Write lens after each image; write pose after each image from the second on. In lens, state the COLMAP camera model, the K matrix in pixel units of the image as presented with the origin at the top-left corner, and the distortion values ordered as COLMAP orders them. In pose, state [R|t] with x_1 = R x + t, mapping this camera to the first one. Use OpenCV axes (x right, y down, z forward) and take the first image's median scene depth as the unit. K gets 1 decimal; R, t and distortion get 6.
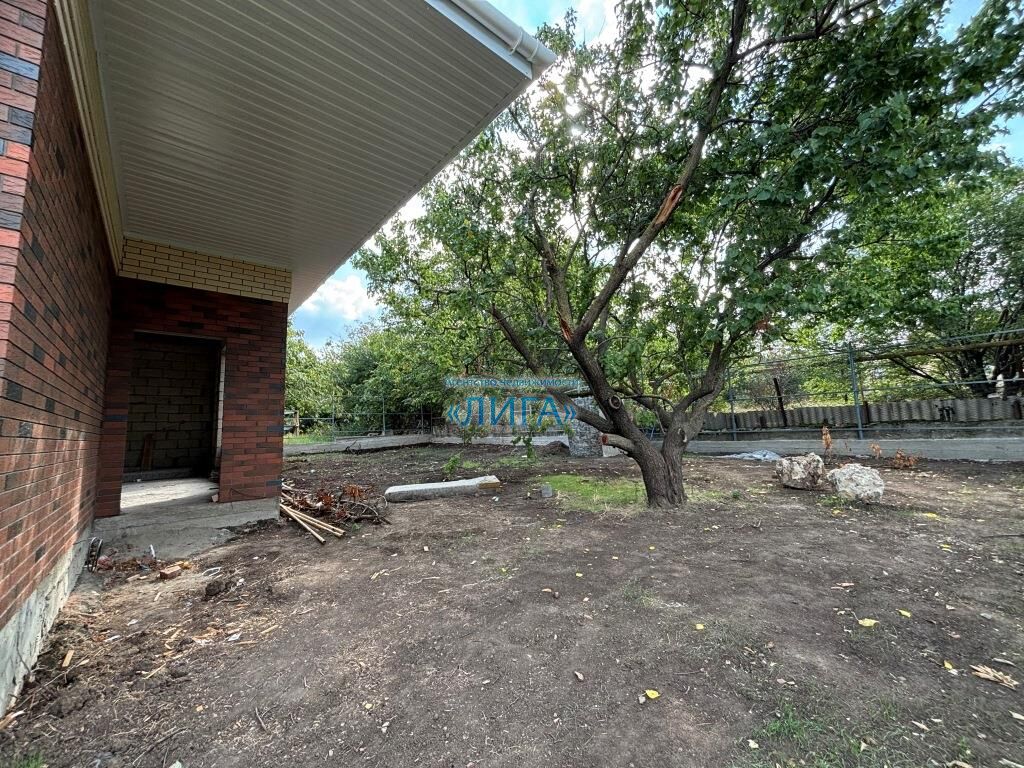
lens RADIAL K [[405.9, 0, 511.7], [0, 405.9, 384.7], [0, 0, 1]] dist [-0.000304, 0.000194]
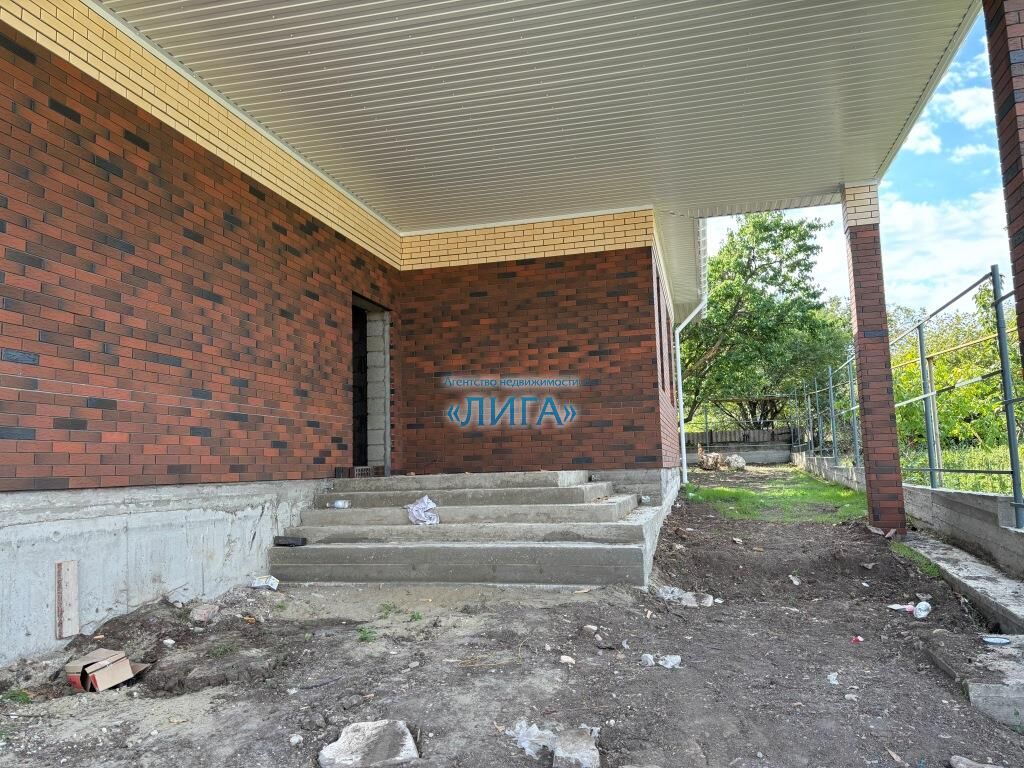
lens RADIAL K [[759.5, 0, 510.3], [0, 759.5, 377.1], [0, 0, 1]] dist [0.064186, -0.069680]
pose [[0.810090, 0.078583, 0.581016, -2.761705], [-0.063708, 0.996908, -0.046007, 0.040067], [-0.582834, 0.000254, 0.812591, -1.786199]]
